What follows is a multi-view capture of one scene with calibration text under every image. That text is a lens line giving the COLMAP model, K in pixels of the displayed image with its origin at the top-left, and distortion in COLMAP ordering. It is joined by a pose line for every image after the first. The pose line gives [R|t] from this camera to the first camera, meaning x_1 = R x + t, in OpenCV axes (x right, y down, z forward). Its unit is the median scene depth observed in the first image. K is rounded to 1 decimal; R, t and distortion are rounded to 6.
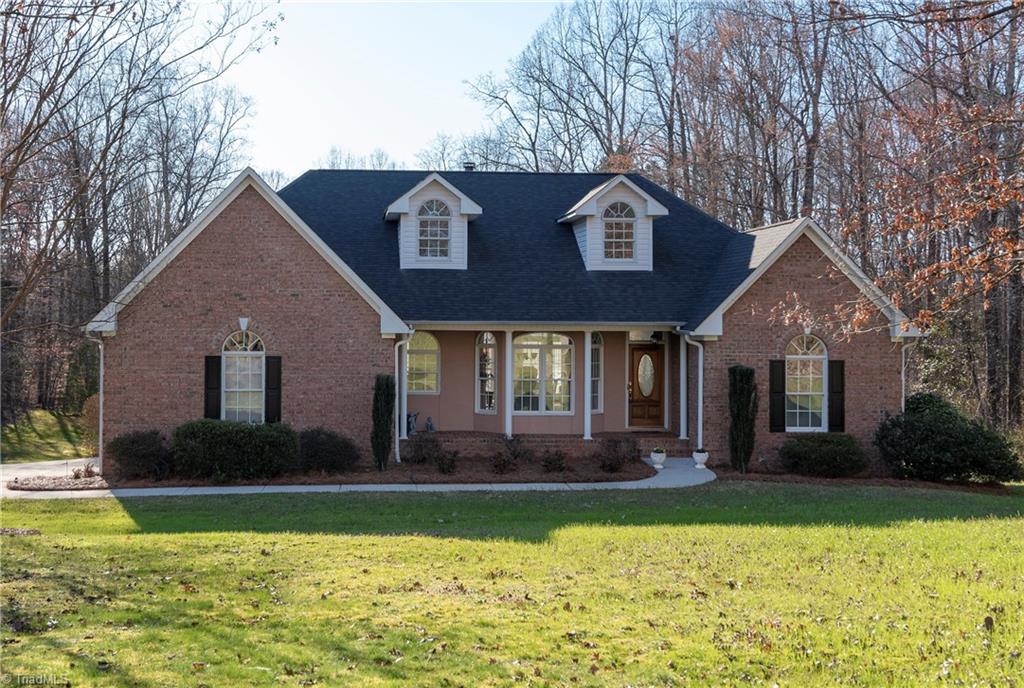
lens RADIAL K [[808.2, 0, 509.9], [0, 808.2, 386.3], [0, 0, 1]] dist [-0.010651, -0.000876]
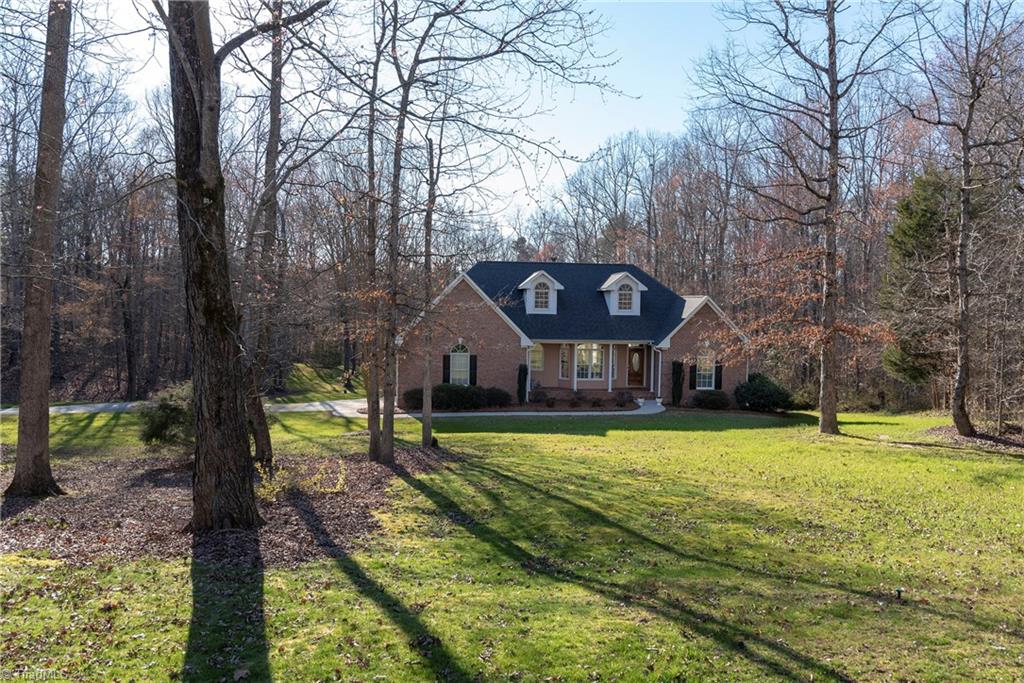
lens RADIAL K [[838.7, 0, 512.0], [0, 838.7, 341.5], [0, 0, 1]] dist [0.000754, 0.000092]
pose [[0.998998, 0.006956, 0.044202, -0.285632], [-0.010292, 0.997077, 0.075706, -0.251865], [-0.043546, -0.076085, 0.996150, -1.330492]]
